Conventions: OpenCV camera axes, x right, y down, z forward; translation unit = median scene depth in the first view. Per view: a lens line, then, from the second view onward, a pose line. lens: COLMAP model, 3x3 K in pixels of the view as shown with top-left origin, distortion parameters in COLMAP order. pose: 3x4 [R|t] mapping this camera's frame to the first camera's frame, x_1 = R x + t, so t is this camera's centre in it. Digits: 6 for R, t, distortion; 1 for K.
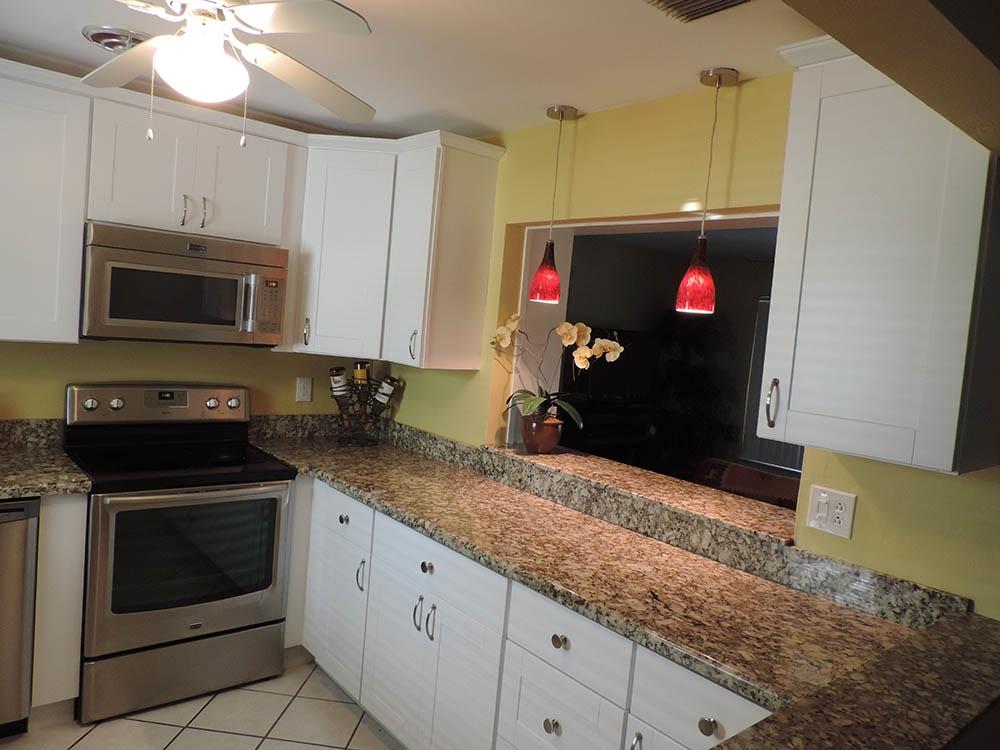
lens RADIAL K [[704.6, 0, 502.3], [0, 704.6, 373.3], [0, 0, 1]] dist [-0.020761, 0.003627]
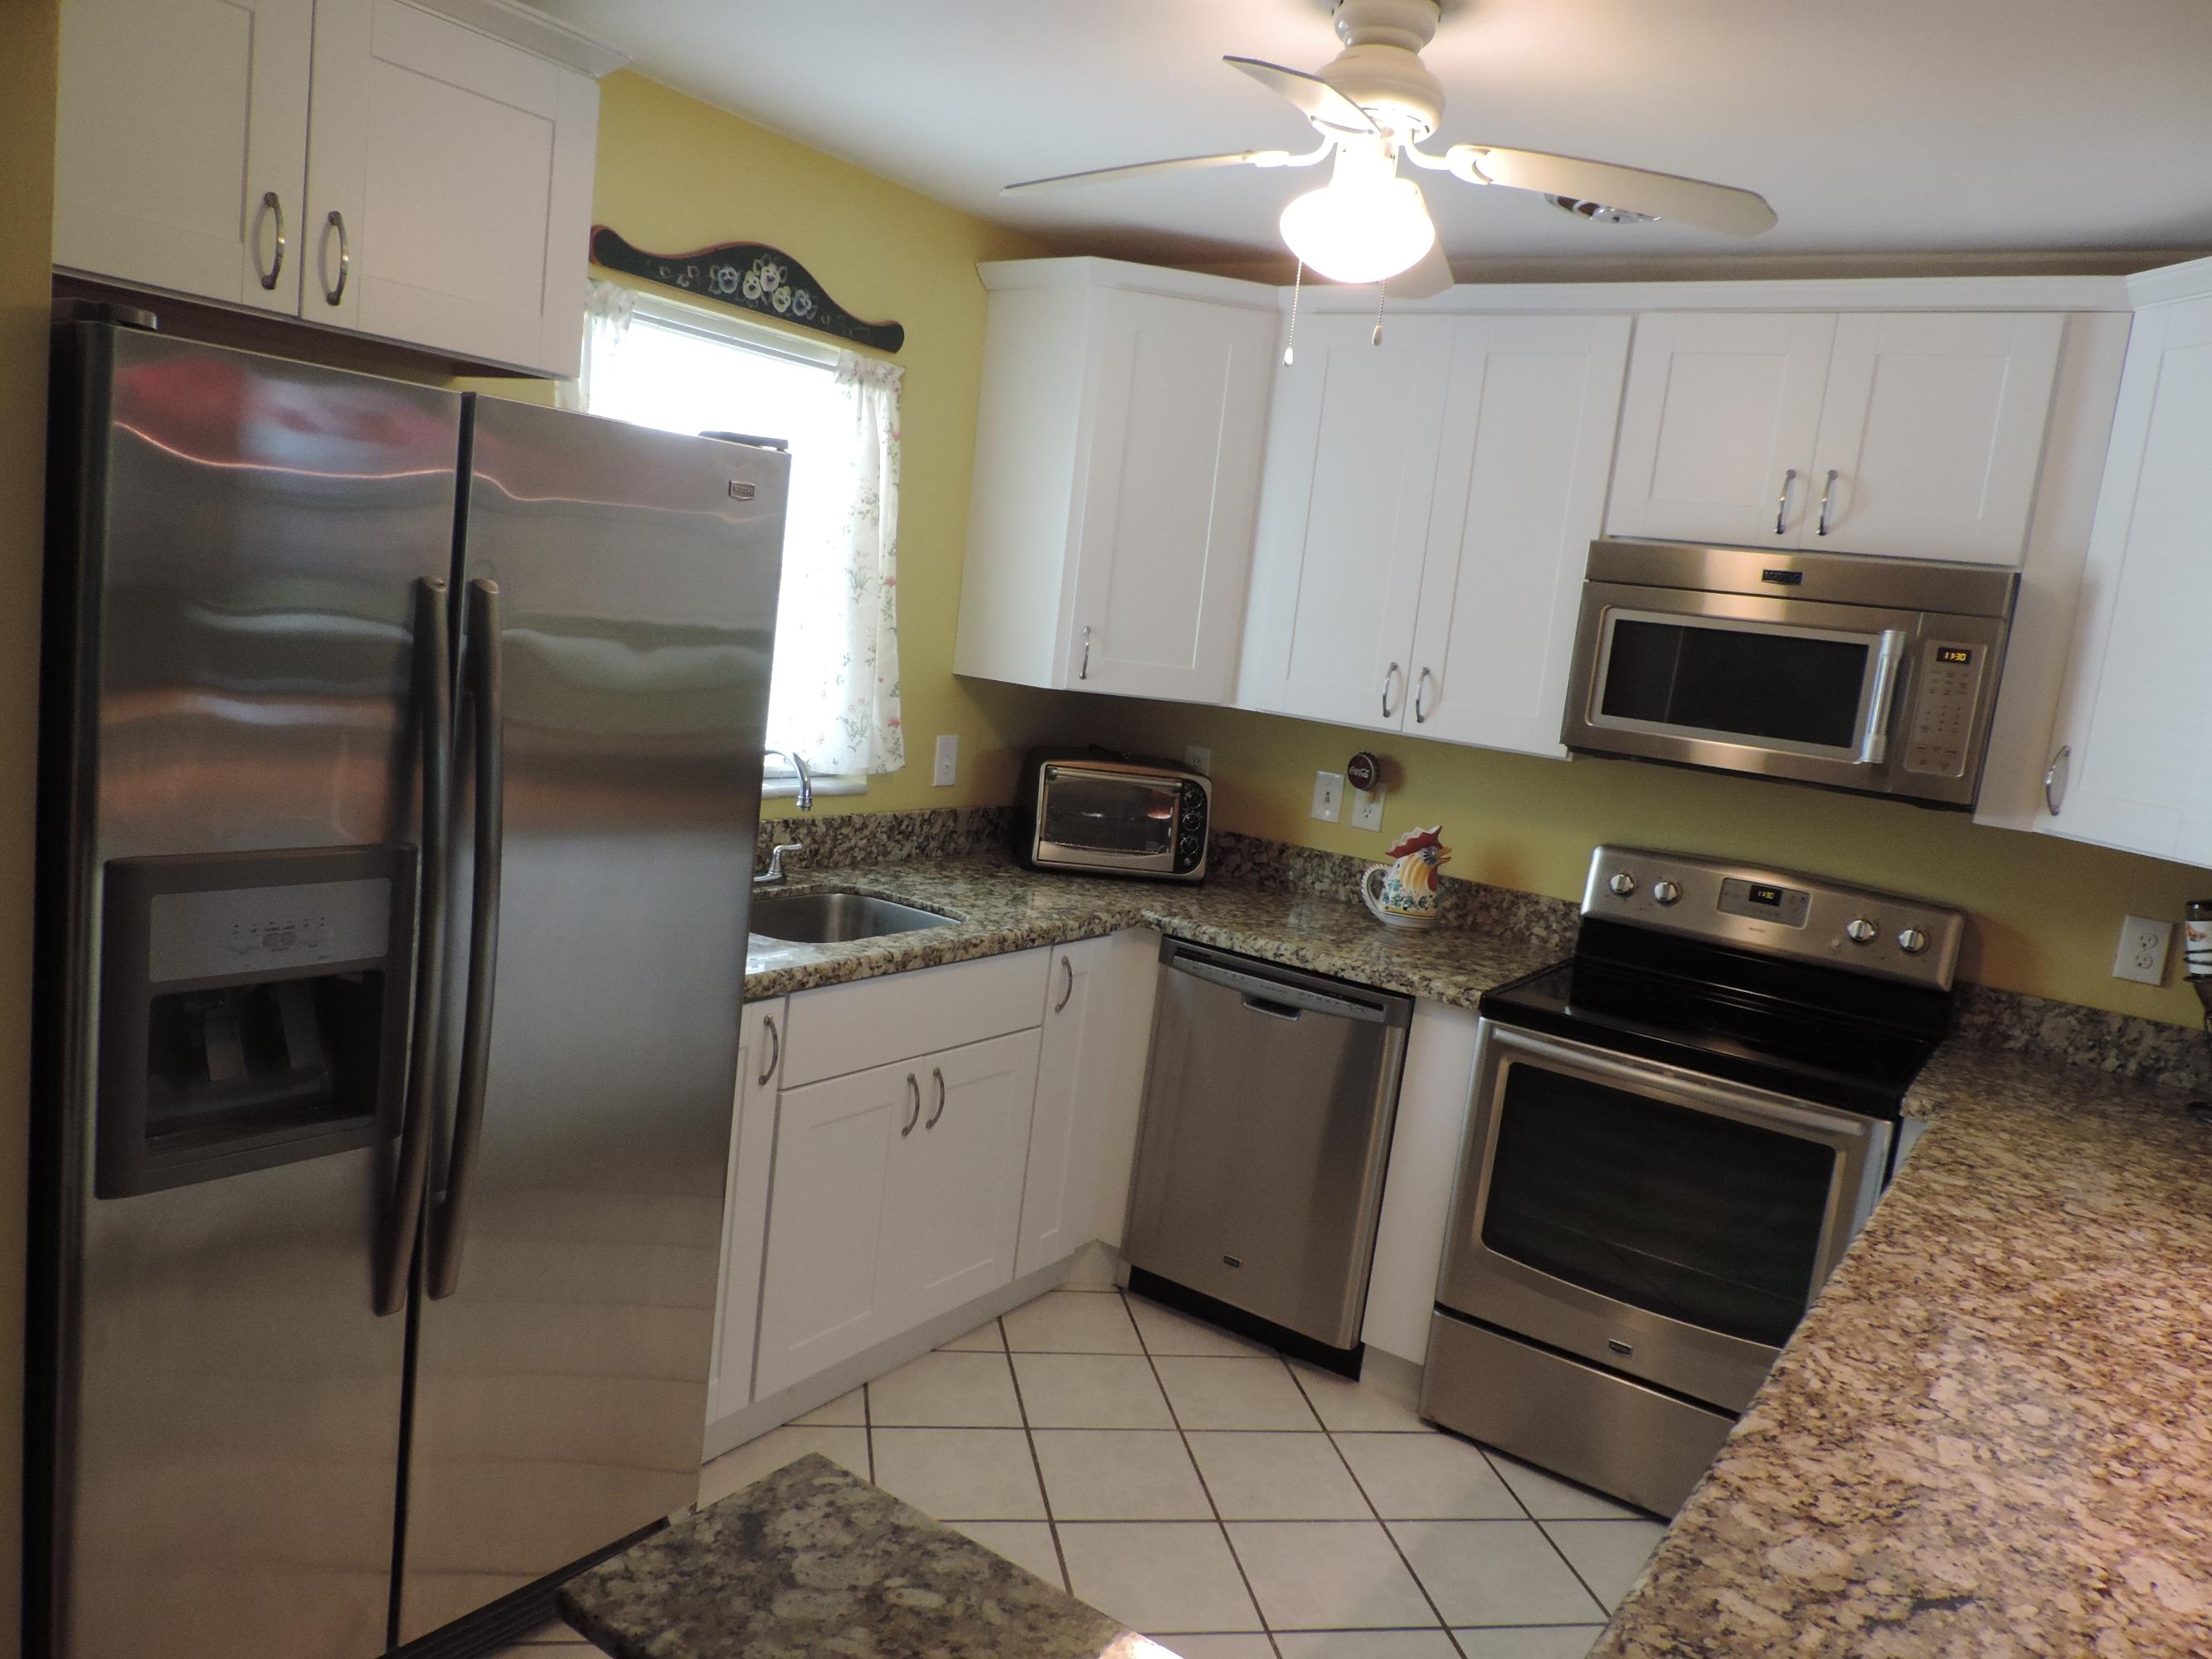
lens RADIAL K [[1558.6, 0, 1111.1], [0, 1558.6, 825.7], [0, 0, 1]] dist [-0.020761, 0.003627]
pose [[0.275846, 0.075876, -0.958202, 0.501342], [-0.162580, 0.986199, 0.031289, 0.029953], [0.947352, 0.147154, 0.284375, 0.328024]]
